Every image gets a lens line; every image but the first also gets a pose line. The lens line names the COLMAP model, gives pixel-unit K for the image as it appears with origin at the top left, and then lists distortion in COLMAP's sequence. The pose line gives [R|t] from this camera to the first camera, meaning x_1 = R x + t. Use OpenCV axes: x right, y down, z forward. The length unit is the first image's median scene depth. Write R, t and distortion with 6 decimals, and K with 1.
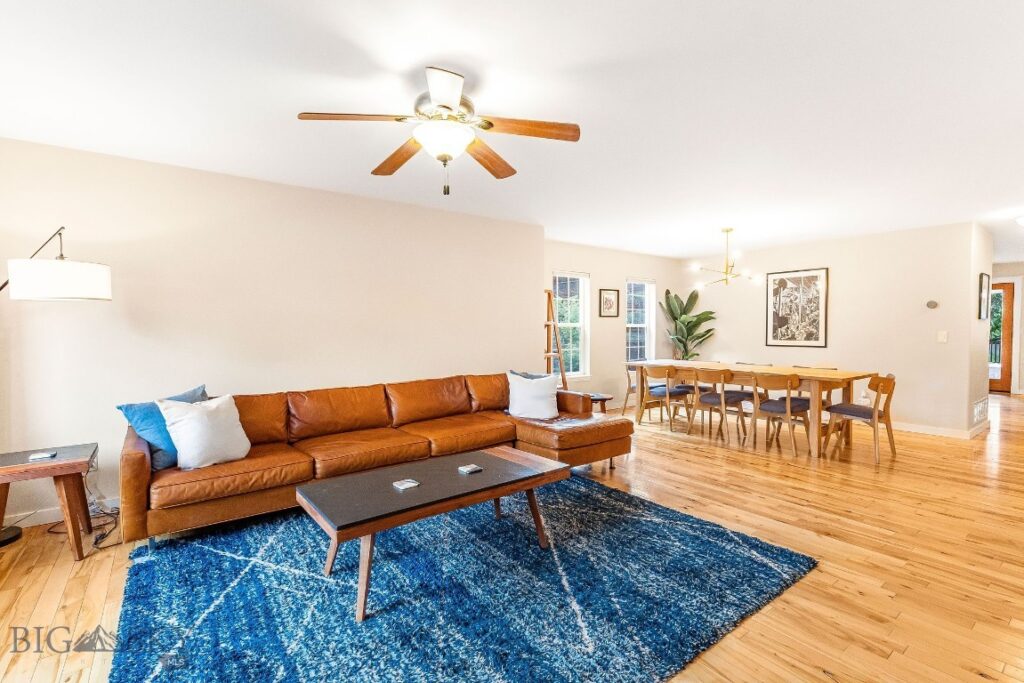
lens RADIAL K [[456.9, 0, 504.4], [0, 456.9, 334.8], [0, 0, 1]] dist [0.001726, 0.000086]
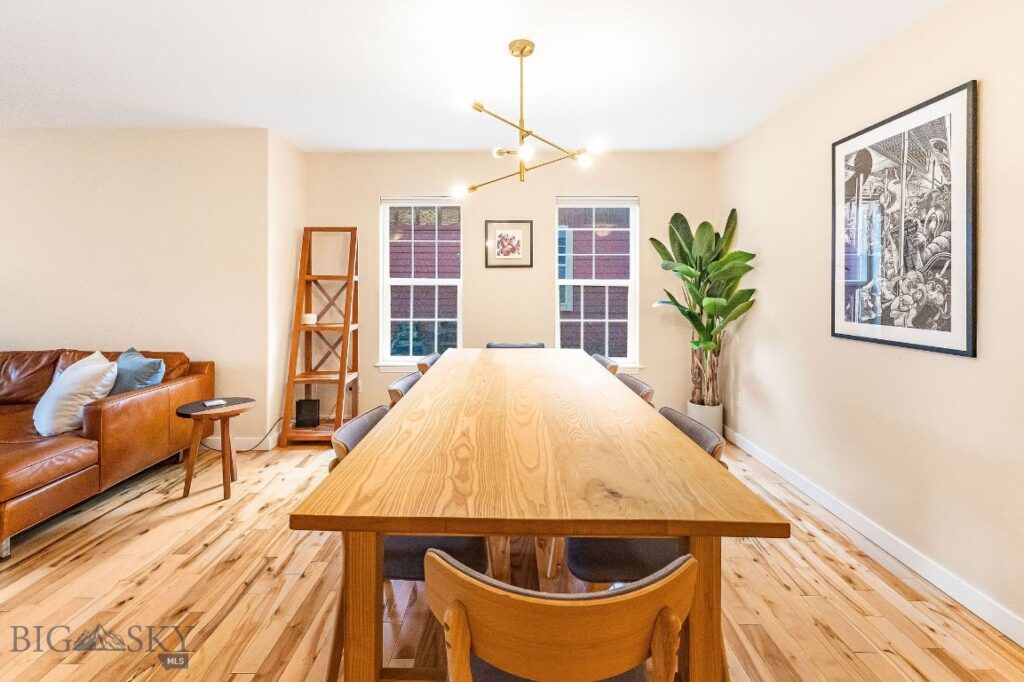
lens RADIAL K [[454.1, 0, 511.1], [0, 454.1, 284.3], [0, 0, 1]] dist [-0.000865, -0.000330]
pose [[0.801556, -0.000050, -0.597919, 0.400567], [-0.011462, 0.999815, -0.015448, -0.006397], [0.597809, 0.019236, 0.801408, 0.371588]]
